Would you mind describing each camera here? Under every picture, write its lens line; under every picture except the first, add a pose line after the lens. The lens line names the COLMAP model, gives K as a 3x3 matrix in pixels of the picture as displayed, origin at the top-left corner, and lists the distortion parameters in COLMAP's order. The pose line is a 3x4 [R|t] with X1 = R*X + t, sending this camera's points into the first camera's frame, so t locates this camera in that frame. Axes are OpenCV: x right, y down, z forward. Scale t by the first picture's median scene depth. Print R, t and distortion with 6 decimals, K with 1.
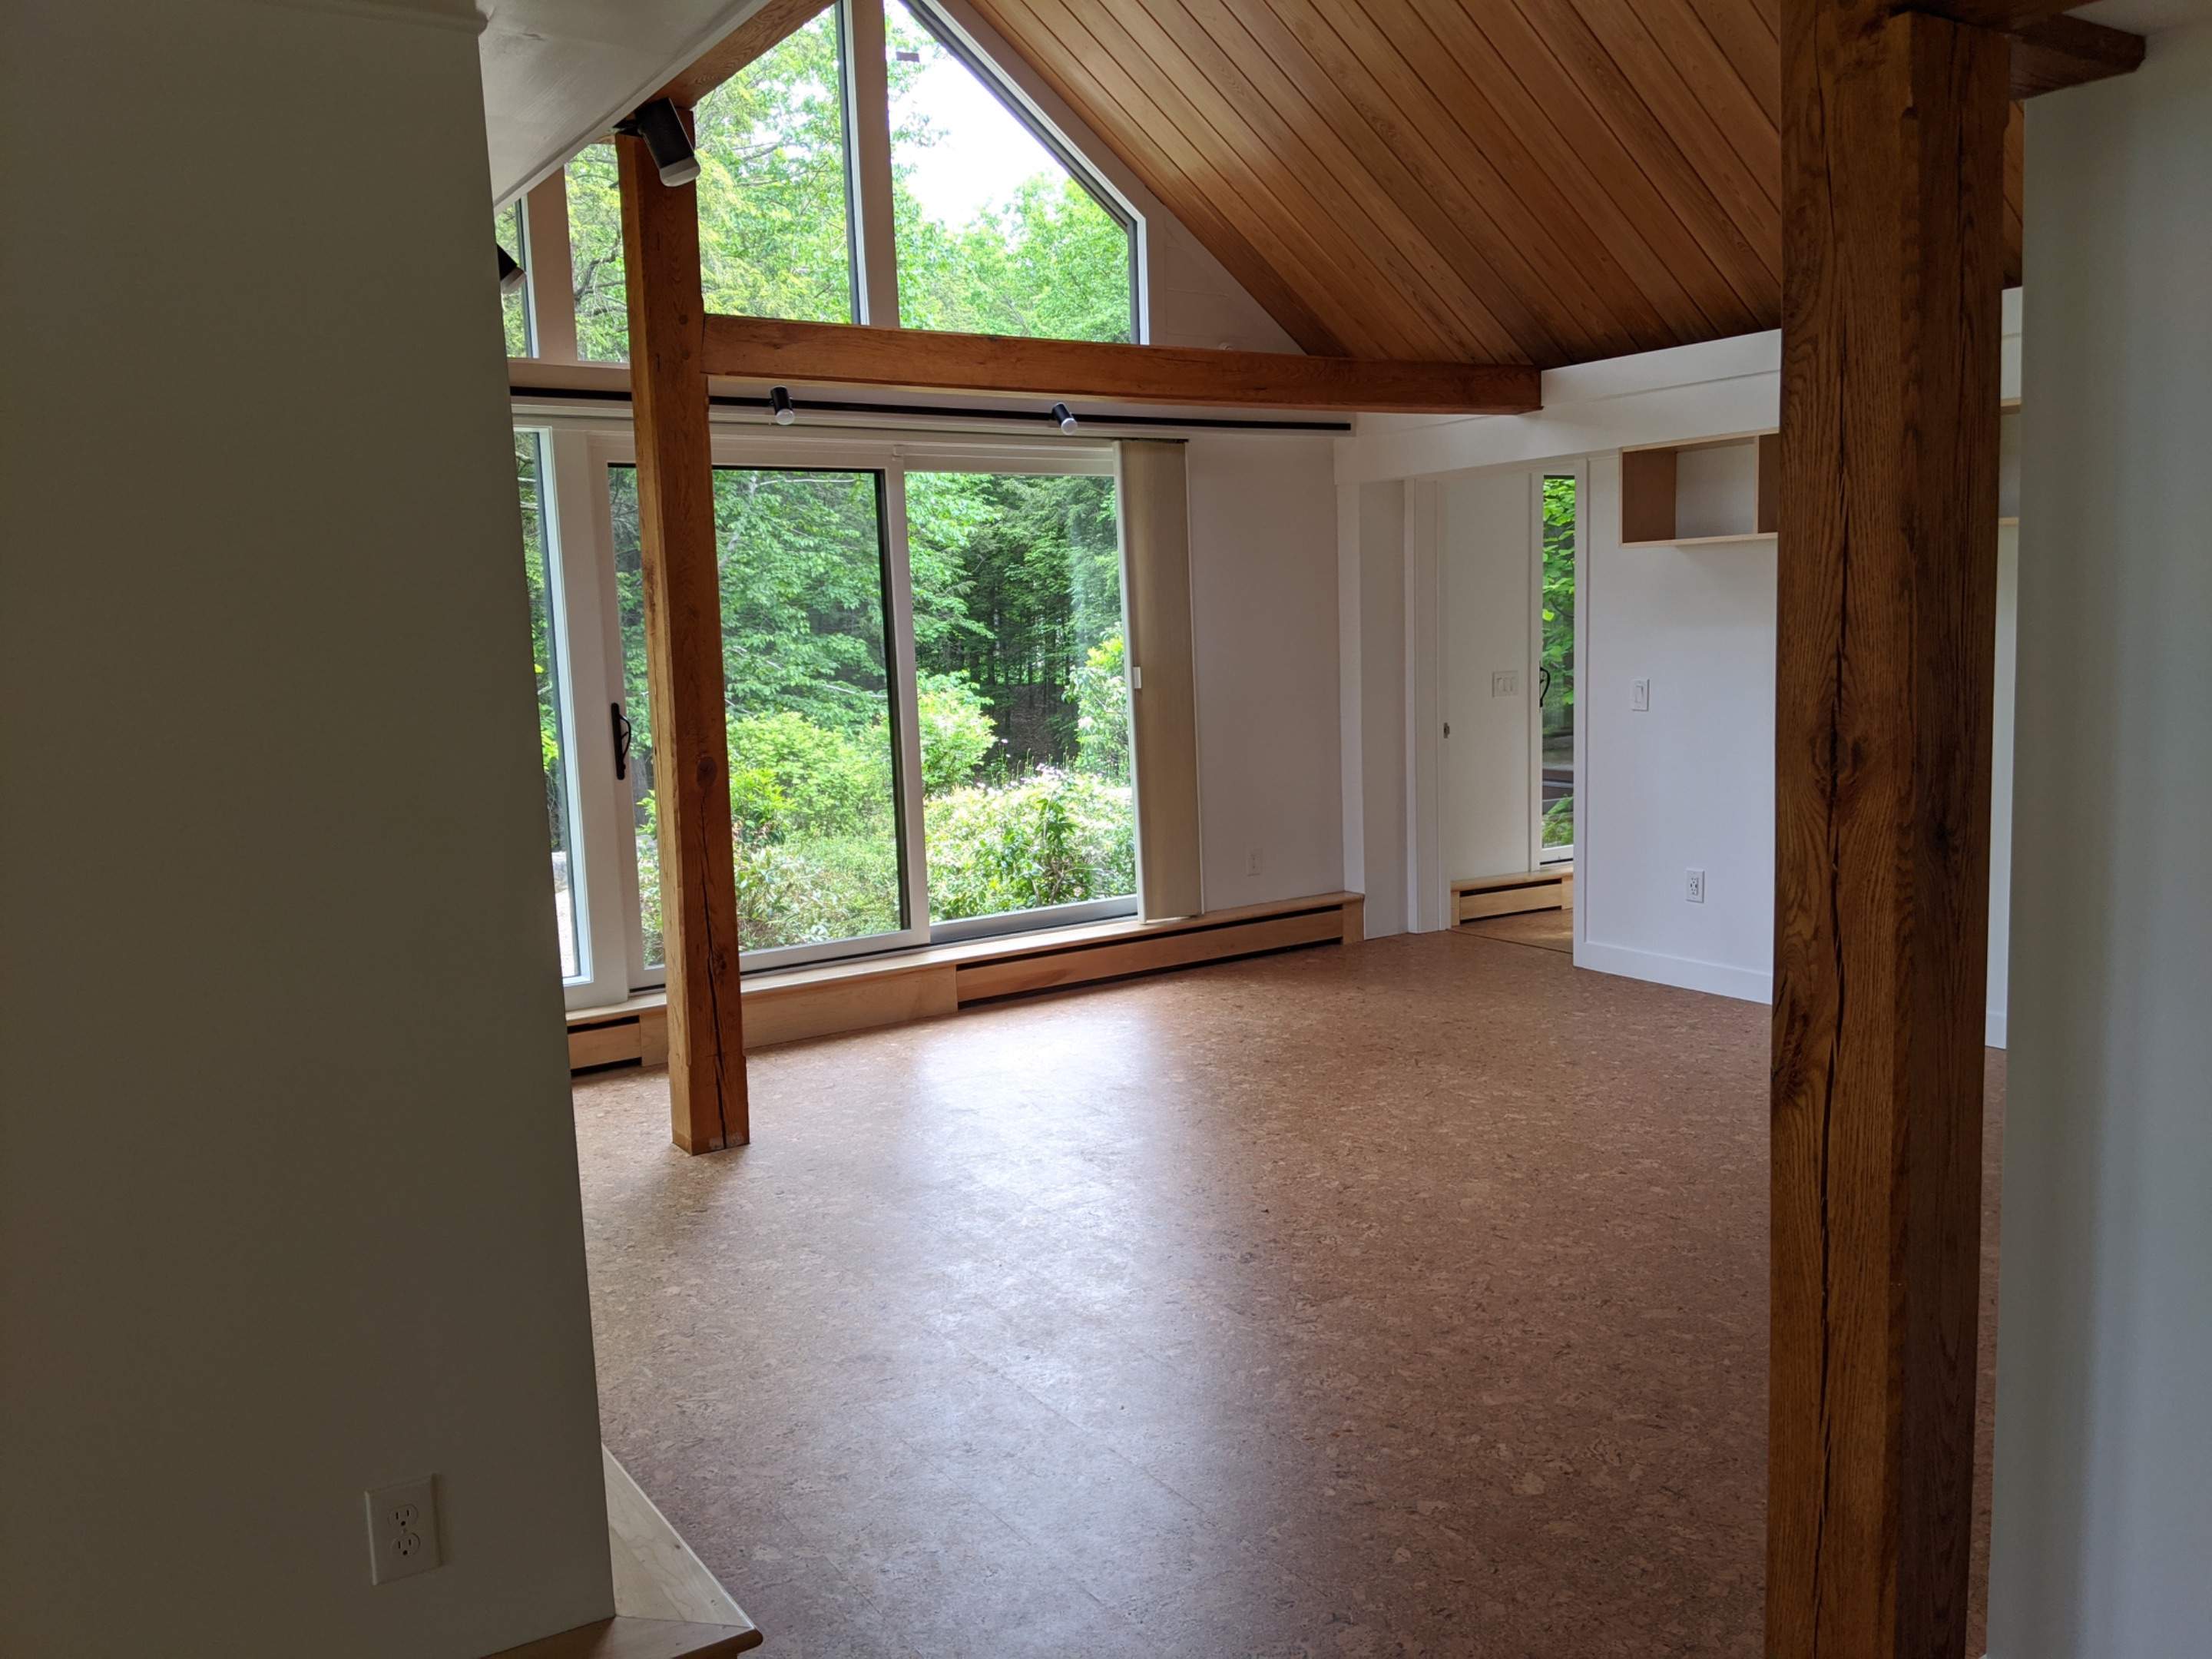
lens RADIAL K [[1763.9, 0, 1106.0], [0, 1763.9, 829.5], [0, 0, 1]] dist [0.078524, -0.155697]
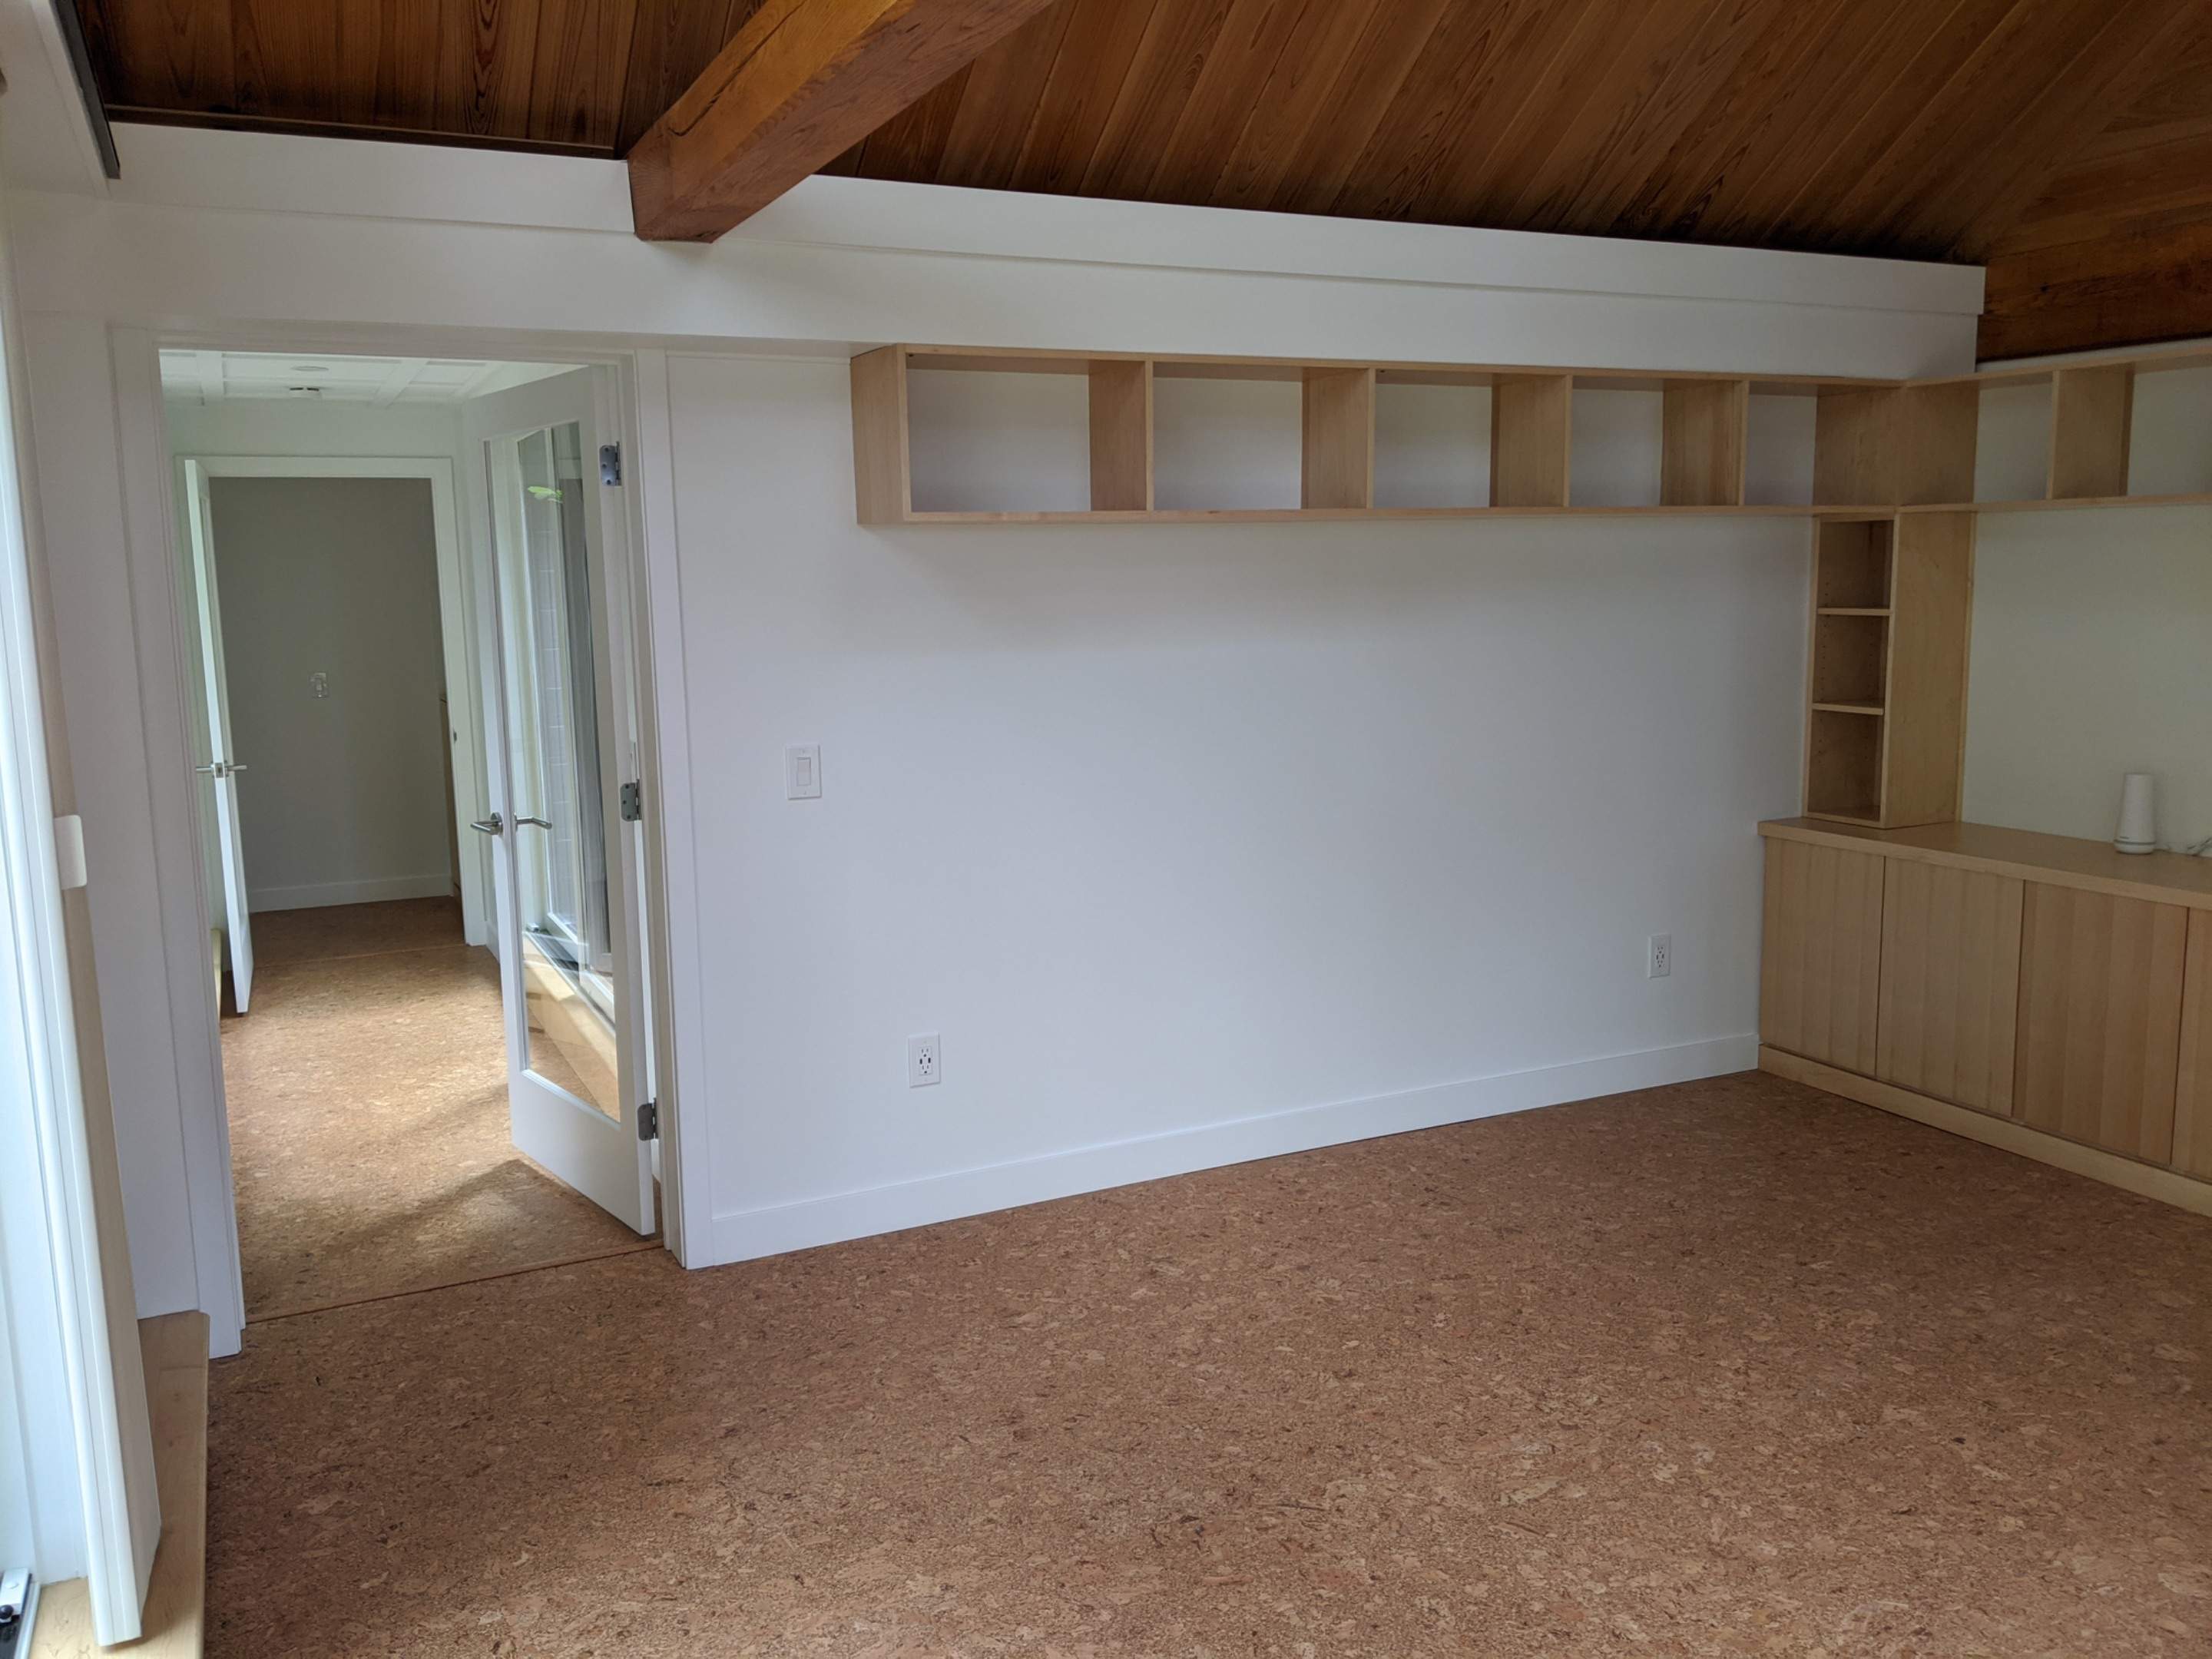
lens RADIAL K [[1756.3, 0, 1106.0], [0, 1756.3, 829.5], [0, 0, 1]] dist [-0.005810, -0.005394]
pose [[0.117956, -0.119275, 0.985830, -0.328979], [0.133563, 0.985645, 0.103272, -0.130088], [-0.983996, 0.119489, 0.132193, 1.034295]]
